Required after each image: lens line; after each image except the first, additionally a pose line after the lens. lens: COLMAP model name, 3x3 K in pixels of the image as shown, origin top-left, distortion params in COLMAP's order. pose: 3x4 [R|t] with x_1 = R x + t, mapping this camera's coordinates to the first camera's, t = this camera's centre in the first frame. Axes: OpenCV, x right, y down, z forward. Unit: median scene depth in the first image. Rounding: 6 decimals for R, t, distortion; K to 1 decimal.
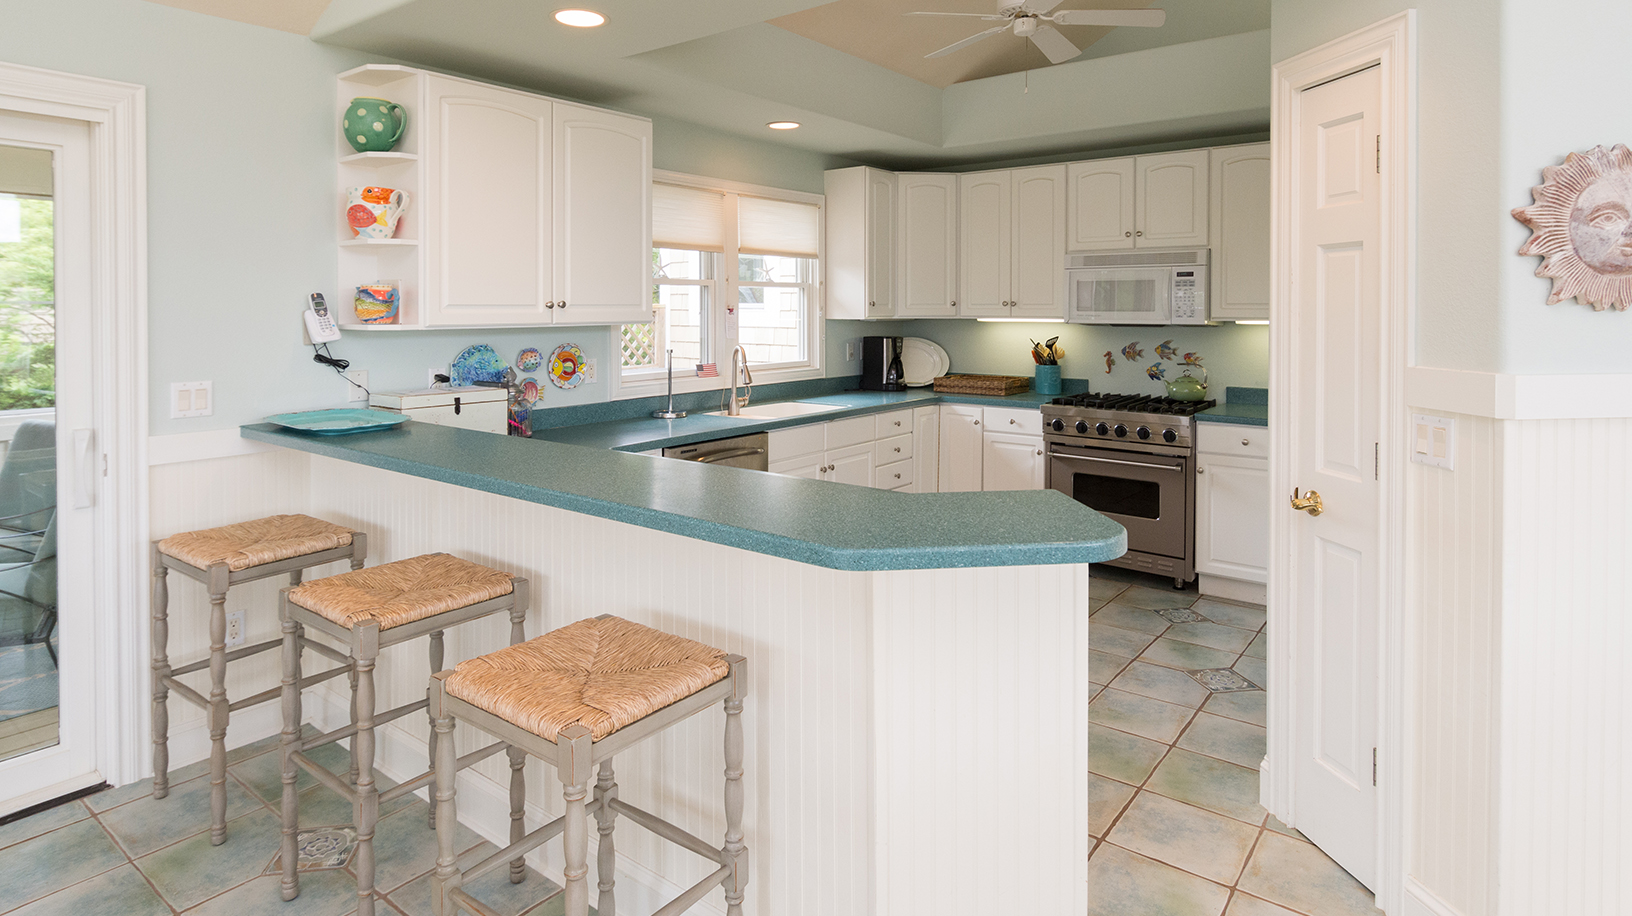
lens RADIAL K [[891.1, 0, 793.4], [0, 891.1, 324.5], [0, 0, 1]] dist [0.002419, -0.000063]
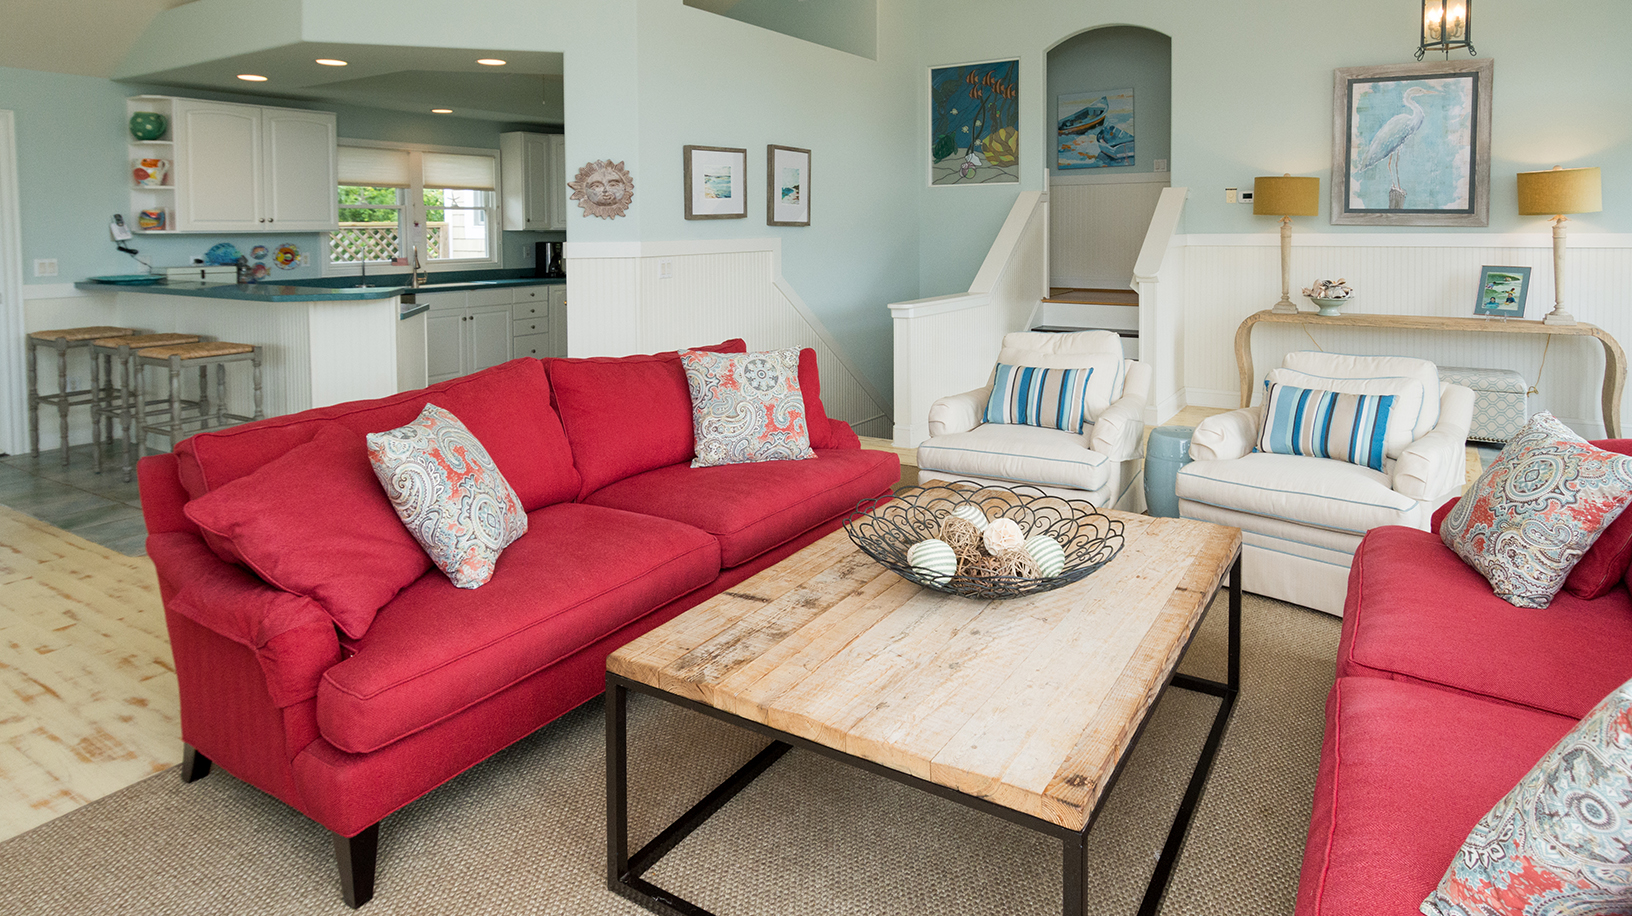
lens RADIAL K [[907.9, 0, 846.4], [0, 907.9, 266.7], [0, 0, 1]] dist [0.000779, -0.000032]
pose [[0.992135, -0.010171, 0.124756, 0.595057], [0.007210, 0.999682, 0.024164, 0.031920], [-0.124962, -0.023075, 0.991893, -0.870039]]
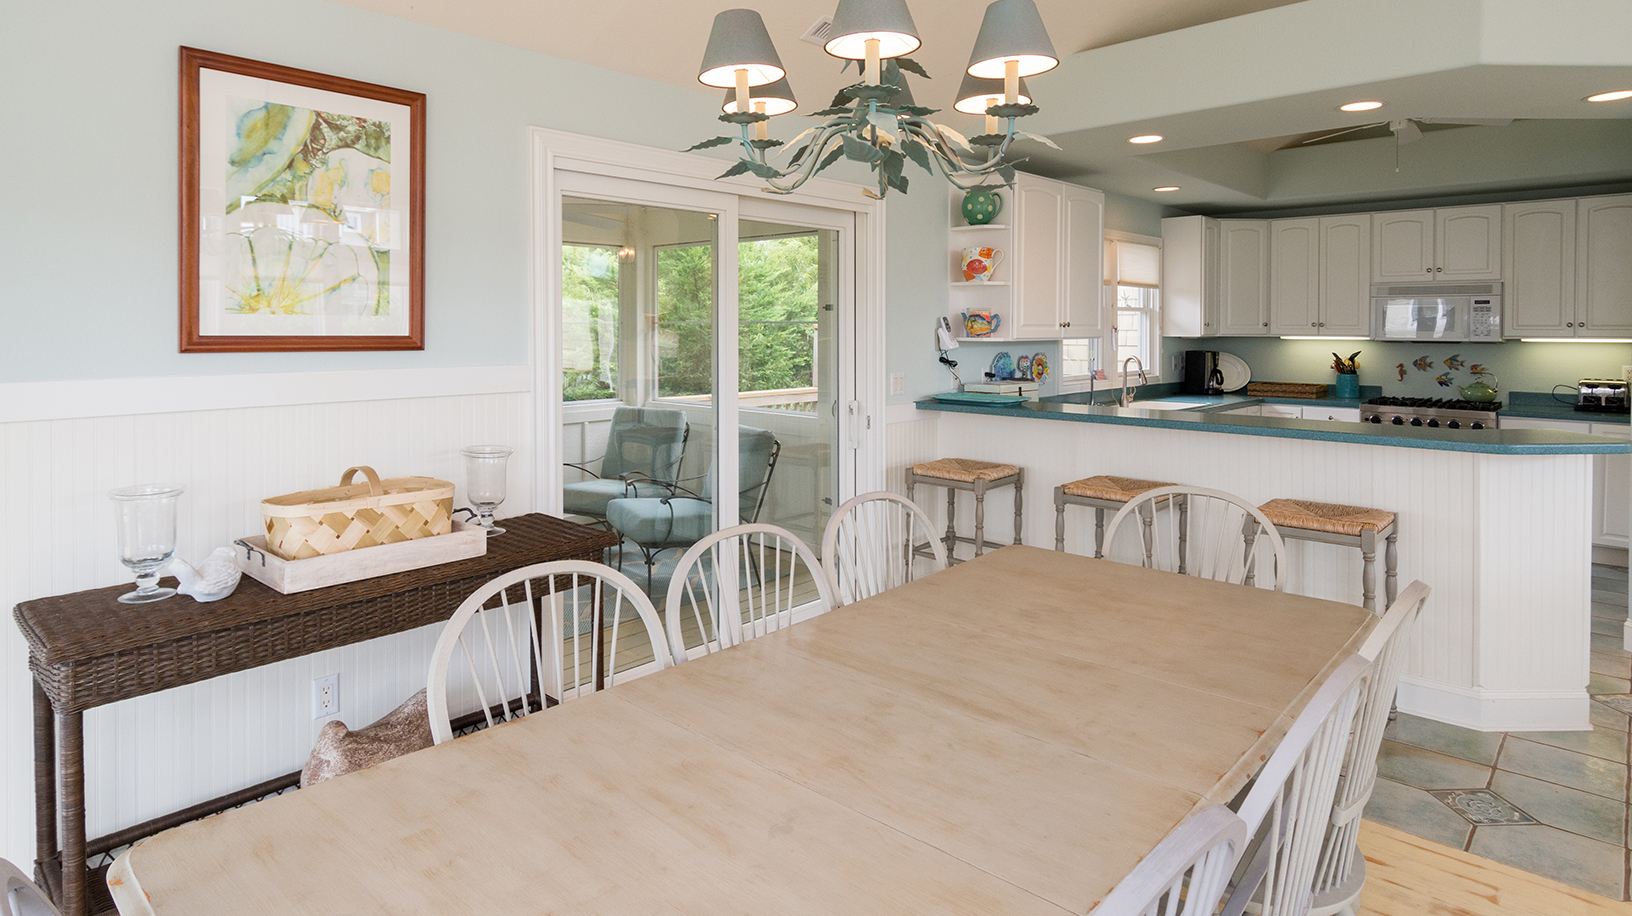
lens RADIAL K [[911.5, 0, 812.3], [0, 911.5, 335.8], [0, 0, 1]] dist [-0.001253, -0.000654]
pose [[0.996884, 0.004413, -0.078759, -0.492885], [-0.005128, 0.999947, -0.008875, 0.009709], [0.078715, 0.009251, 0.996854, -0.445698]]
